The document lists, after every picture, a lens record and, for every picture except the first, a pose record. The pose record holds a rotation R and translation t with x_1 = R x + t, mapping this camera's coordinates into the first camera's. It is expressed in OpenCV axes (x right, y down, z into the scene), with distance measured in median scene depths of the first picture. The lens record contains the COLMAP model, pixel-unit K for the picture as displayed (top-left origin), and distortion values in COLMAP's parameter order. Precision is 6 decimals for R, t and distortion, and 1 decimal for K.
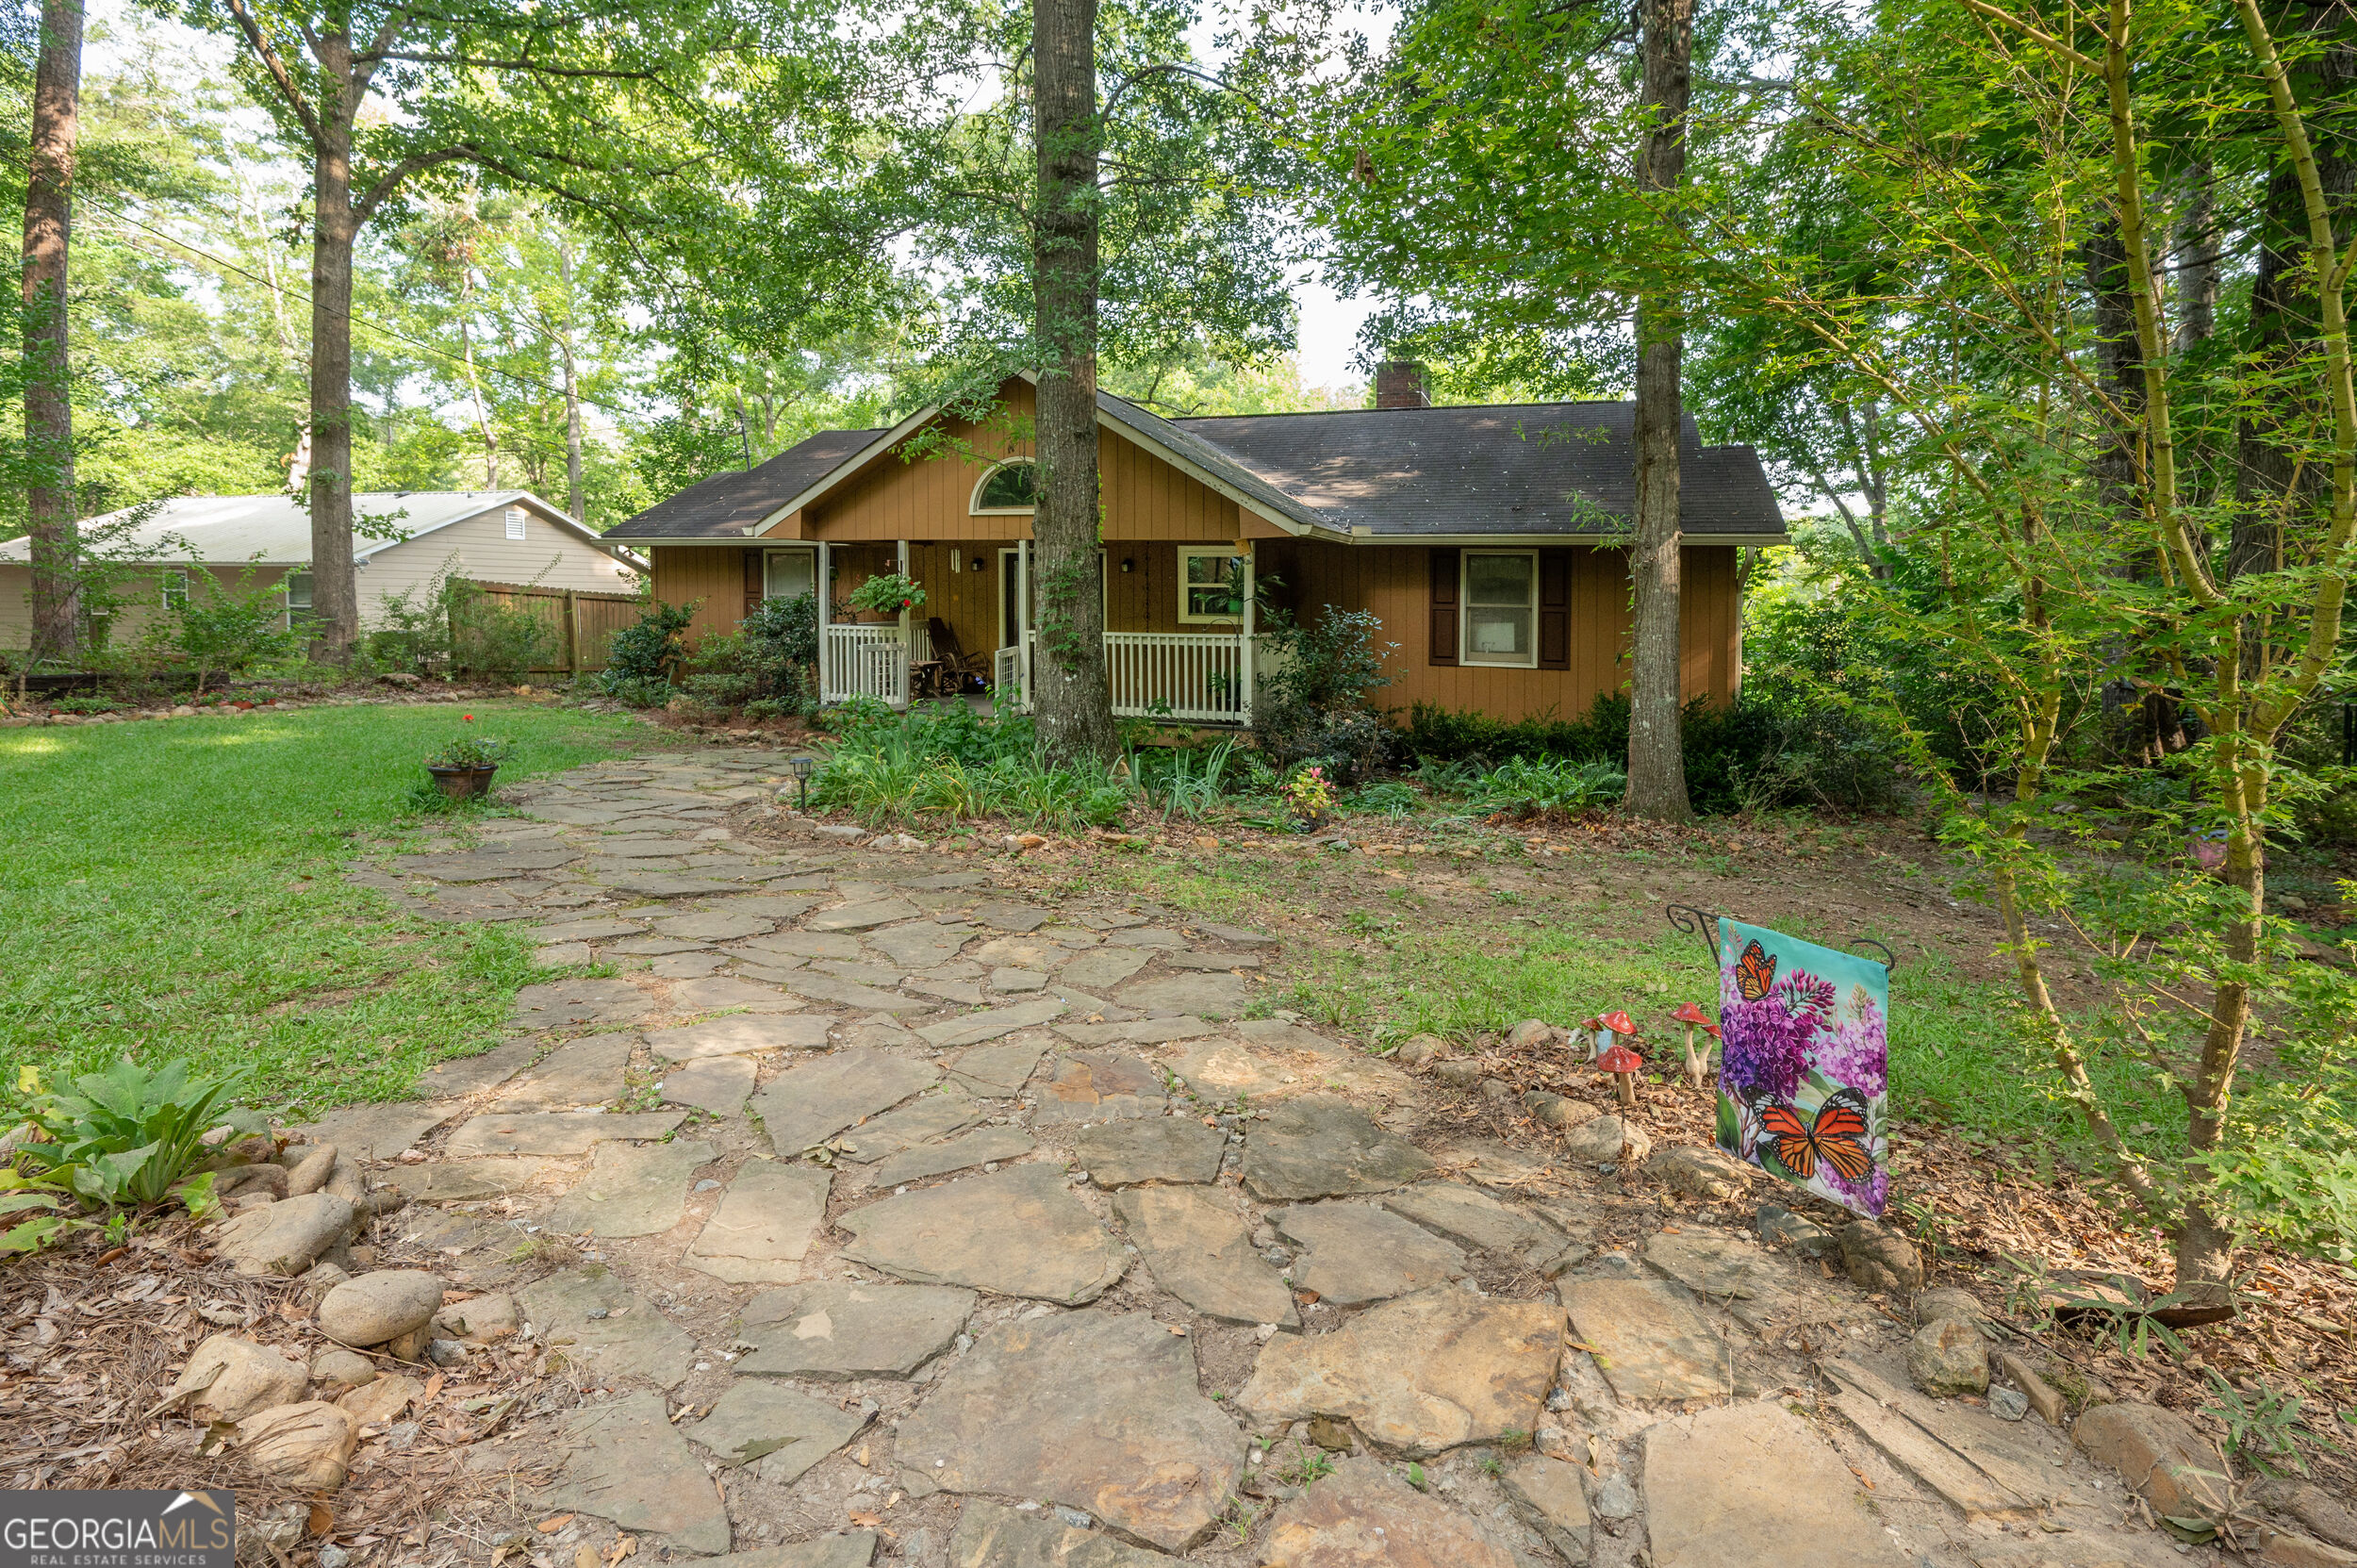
lens RADIAL K [[1045.4, 0, 1173.3], [0, 1045.4, 789.3], [0, 0, 1]] dist [0.000564, -0.000565]
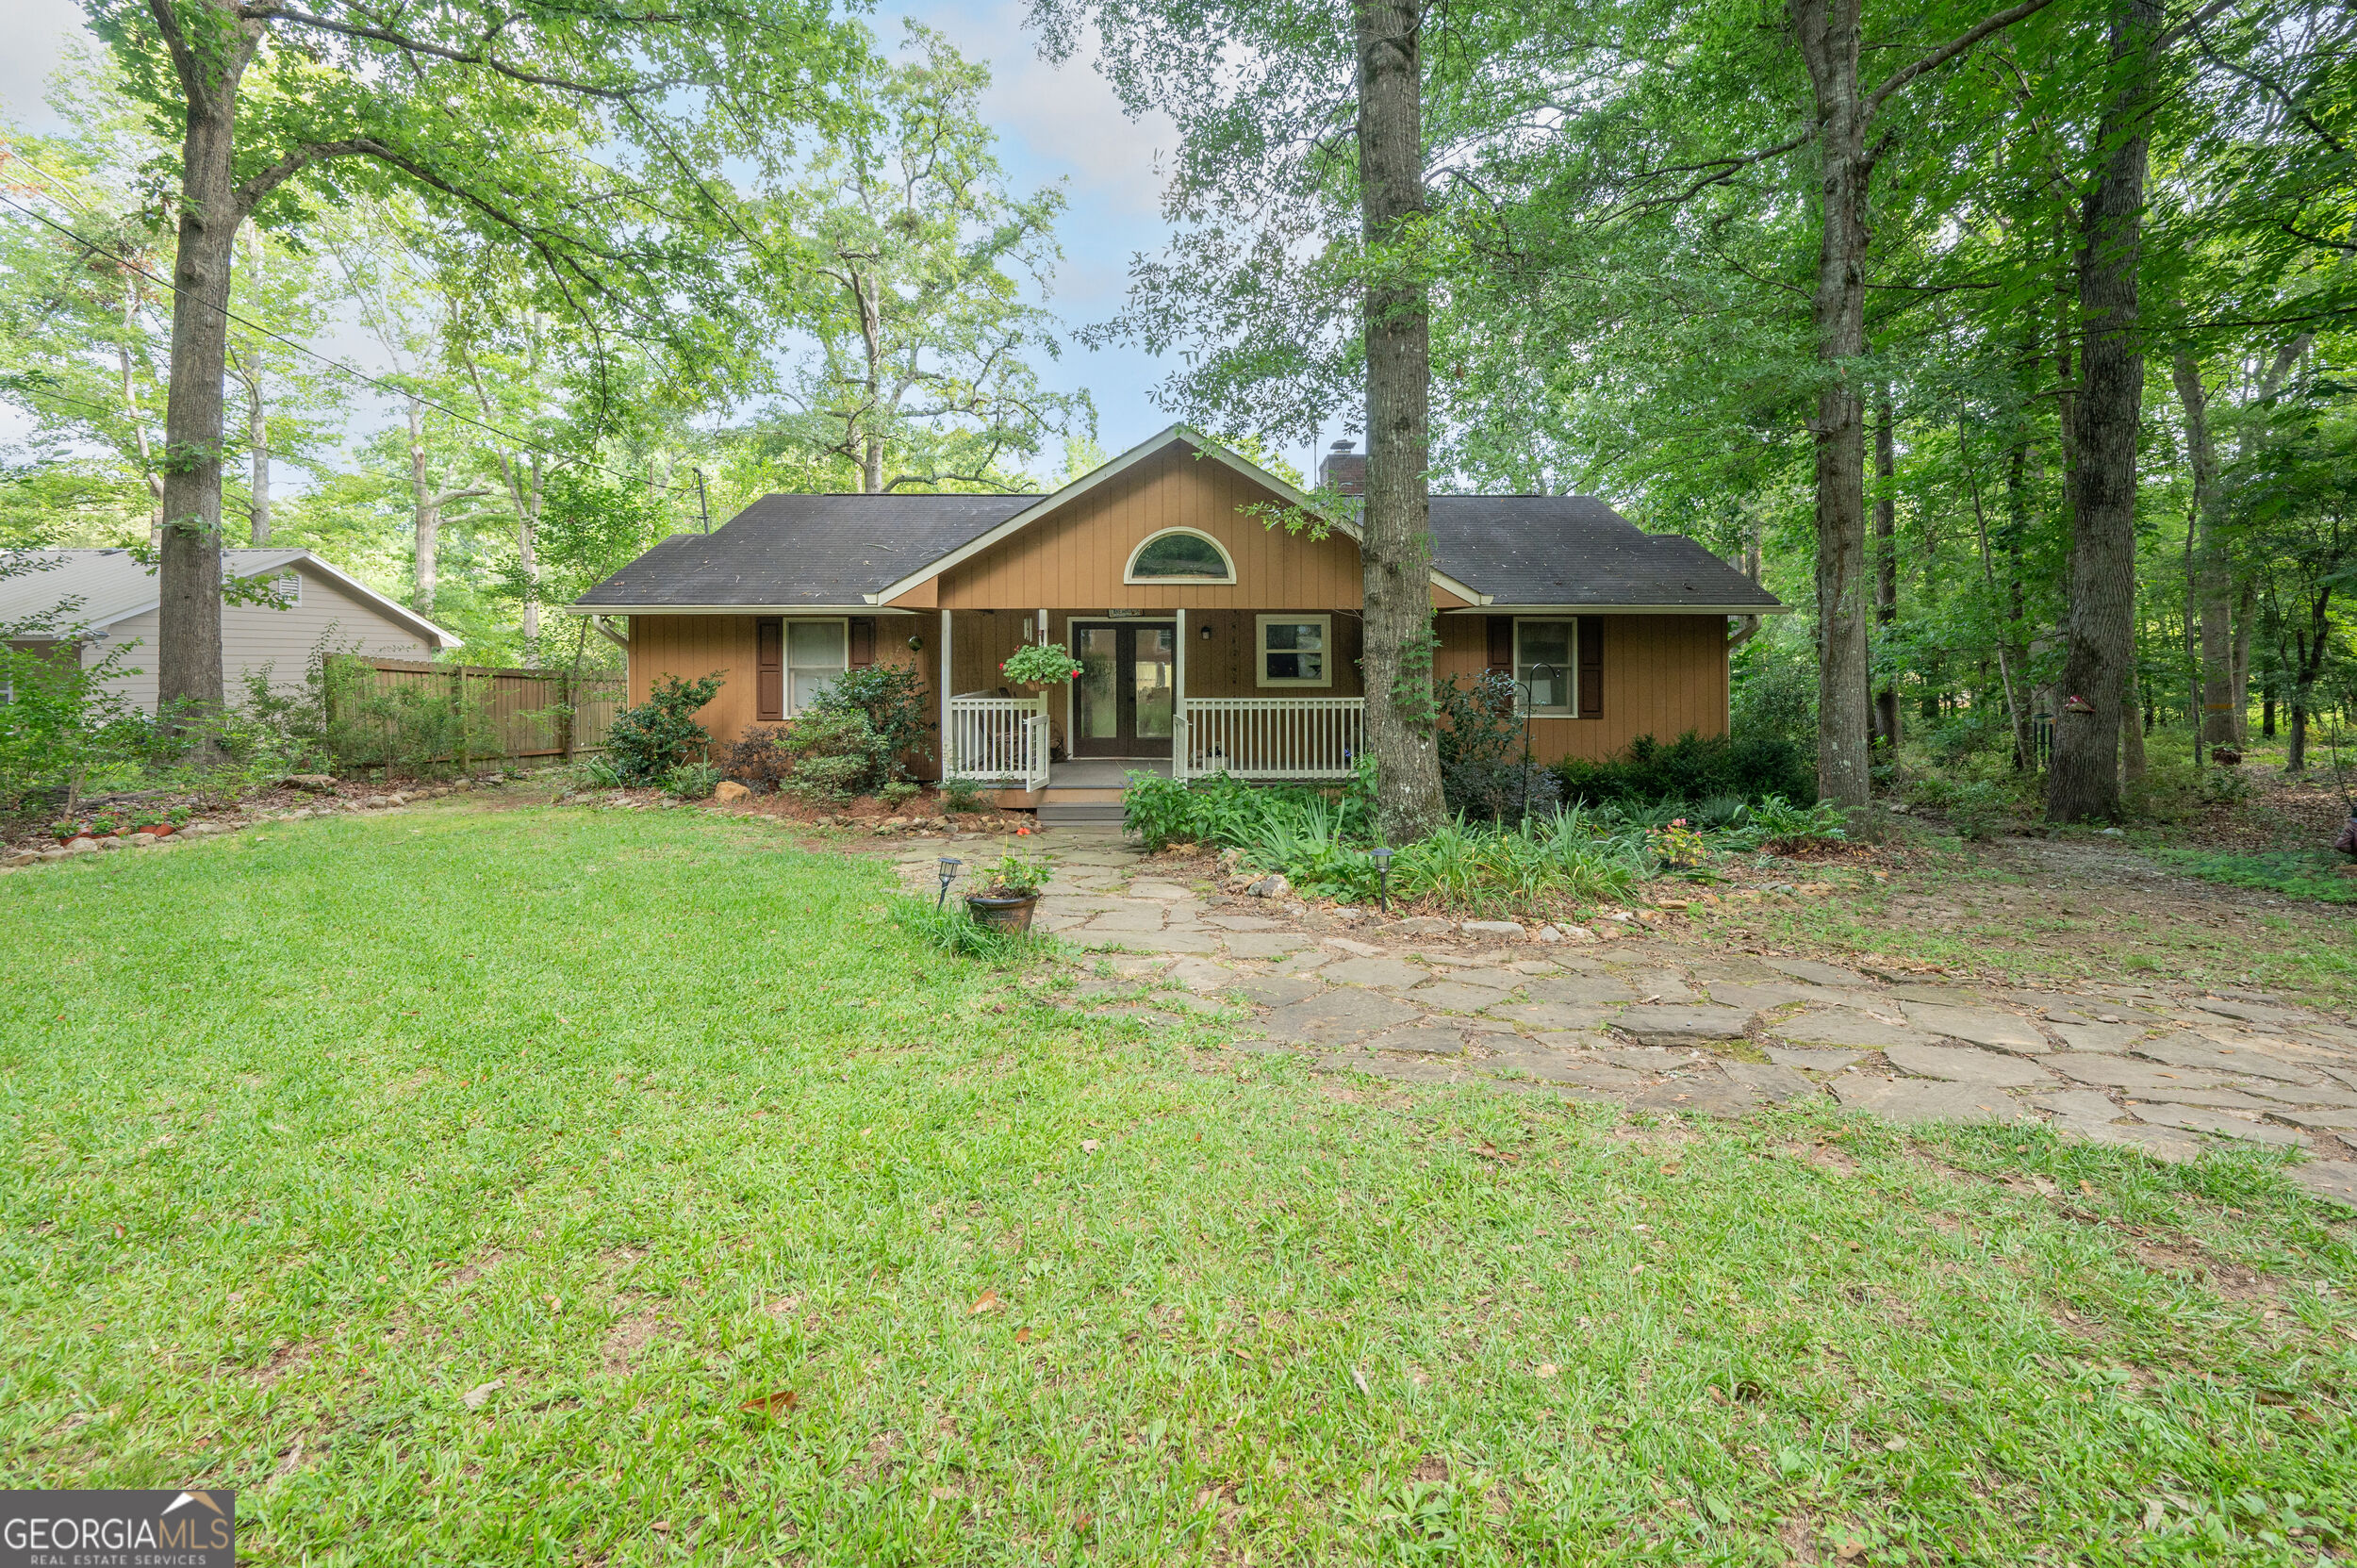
lens RADIAL K [[943.1, 0, 1176.1], [0, 943.1, 770.2], [0, 0, 1]] dist [-0.002283, 0.000332]
pose [[0.944746, -0.053178, 0.323460, -0.385790], [0.073782, 0.995930, -0.051765, -0.033150], [-0.319390, 0.072771, 0.944825, 0.137990]]
